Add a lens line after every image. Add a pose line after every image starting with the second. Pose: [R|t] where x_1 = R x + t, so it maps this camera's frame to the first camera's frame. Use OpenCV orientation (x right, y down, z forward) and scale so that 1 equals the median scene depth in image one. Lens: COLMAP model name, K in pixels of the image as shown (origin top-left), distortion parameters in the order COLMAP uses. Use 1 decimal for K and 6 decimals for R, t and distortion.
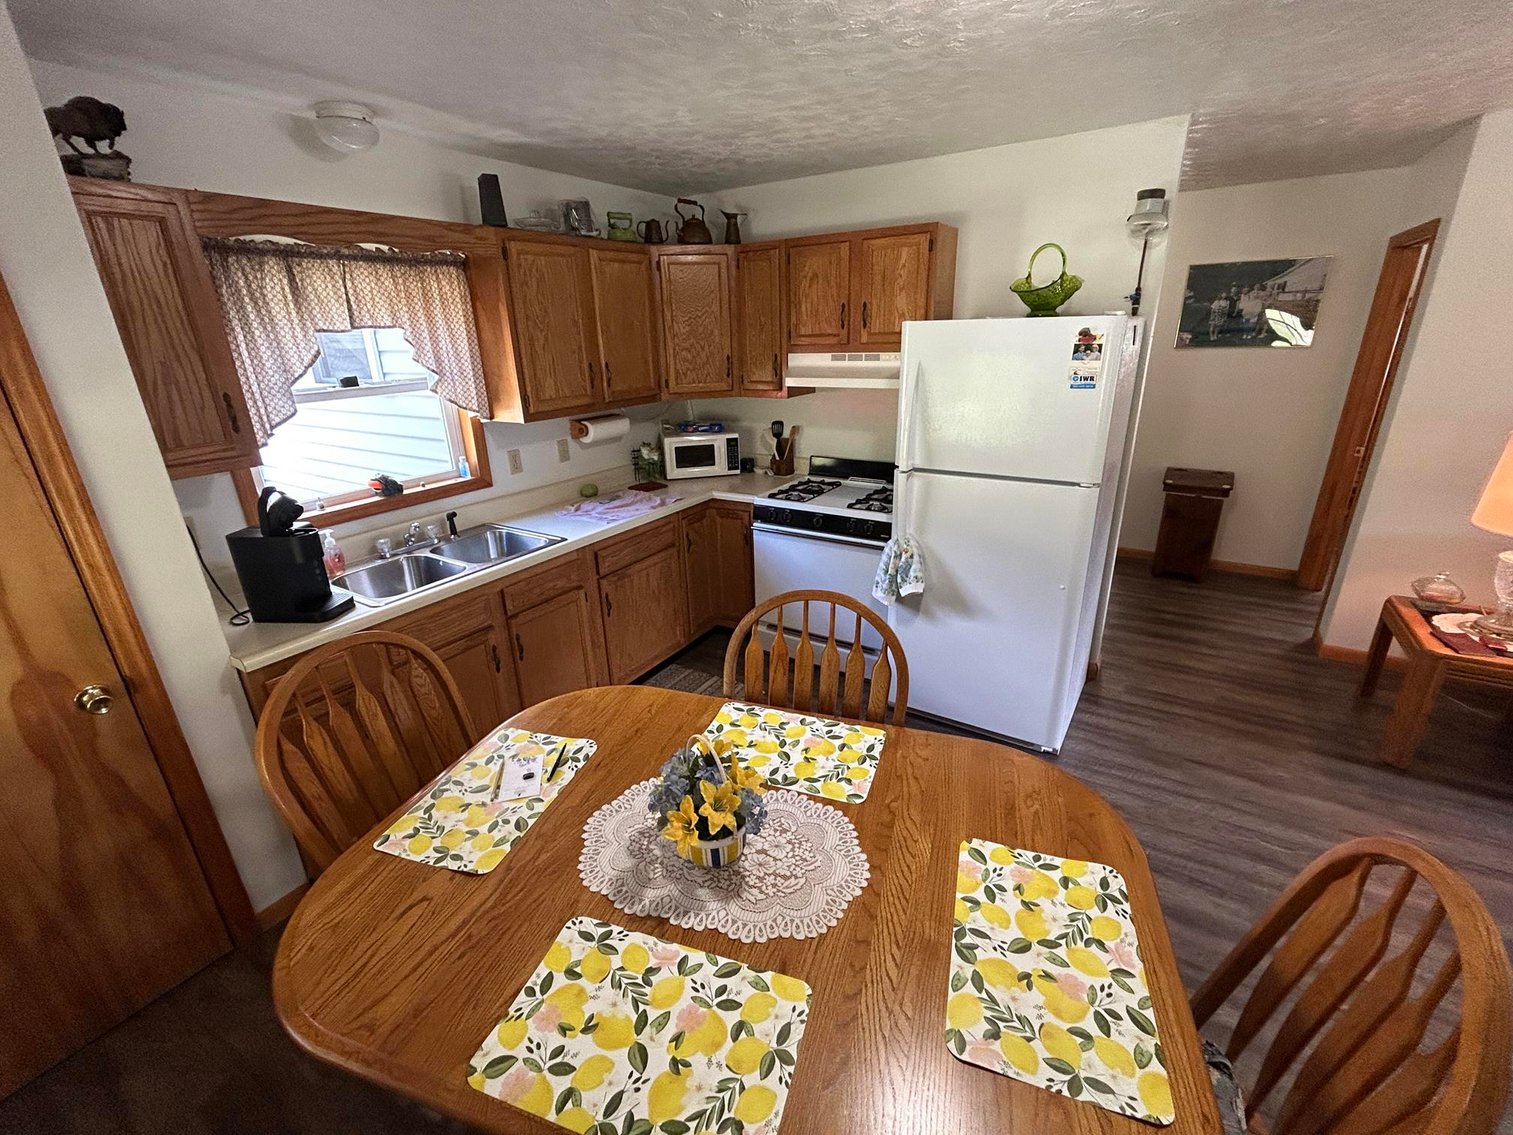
lens RADIAL K [[640.5, 0, 749.6], [0, 640.5, 565.5], [0, 0, 1]] dist [-0.005559, -0.000748]
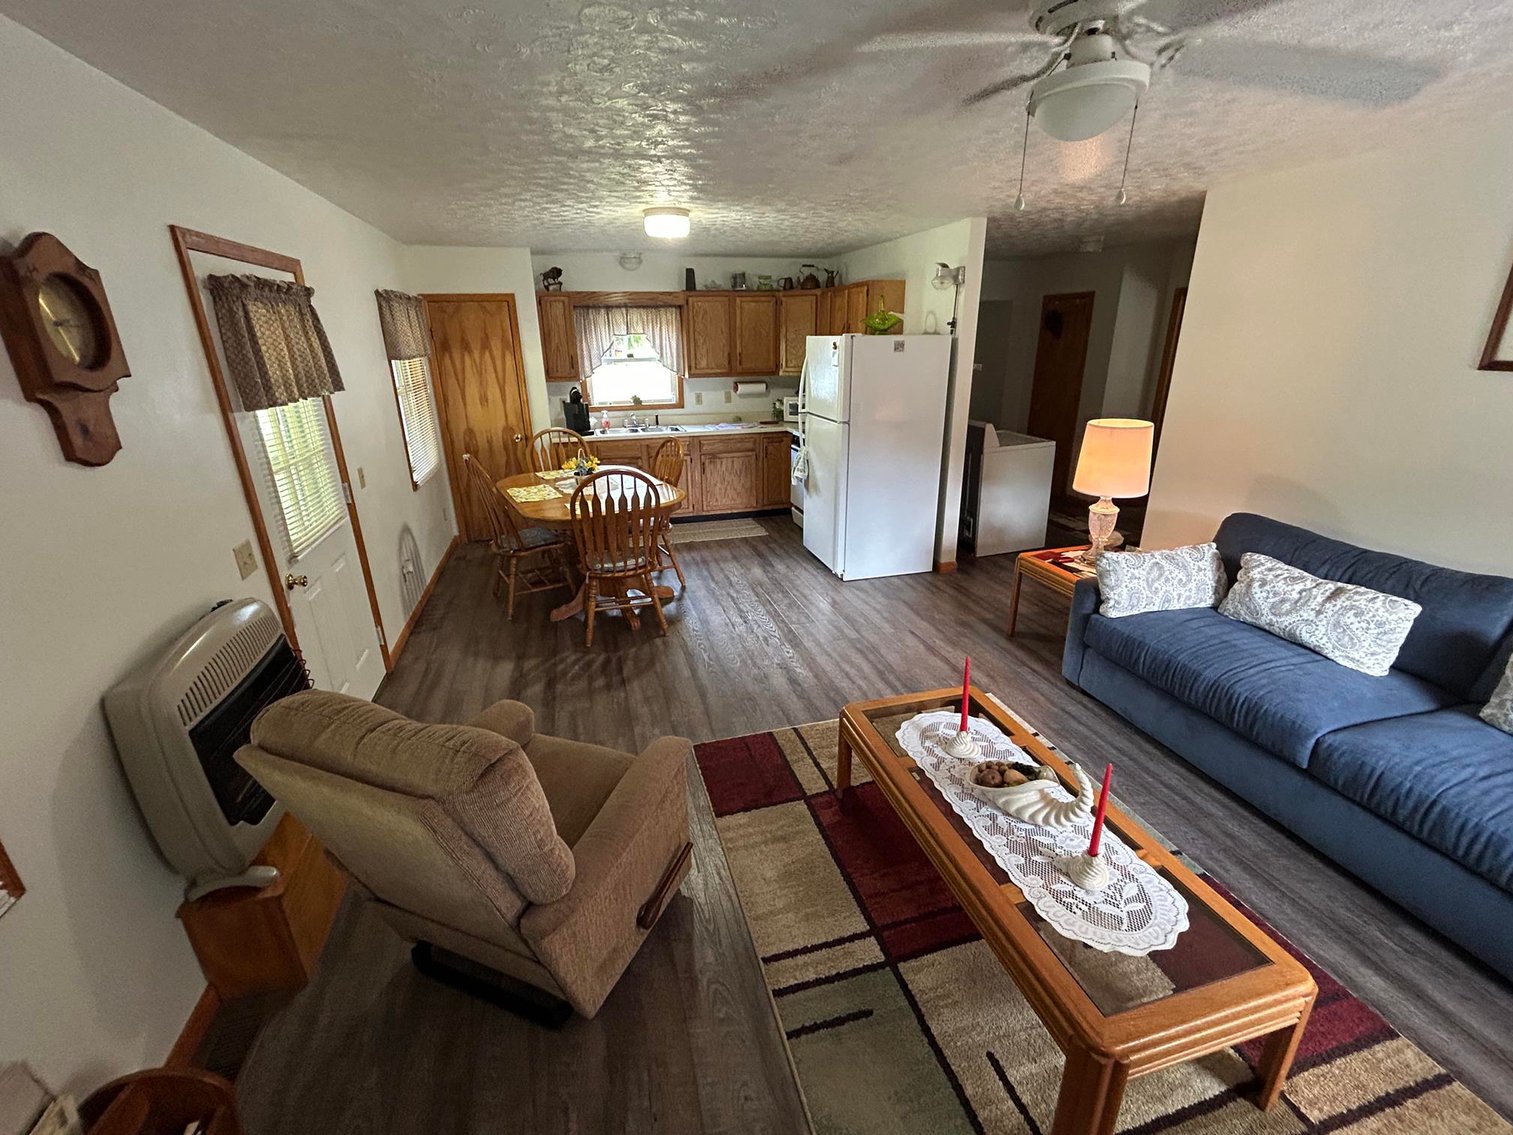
lens RADIAL K [[640.5, 0, 749.7], [0, 640.5, 560.4], [0, 0, 1]] dist [-0.005559, -0.000748]
pose [[0.744060, 0.239122, -0.623855, 1.601505], [-0.242208, 0.966779, 0.081687, 0.184146], [0.622663, 0.090323, 0.777260, -0.628551]]
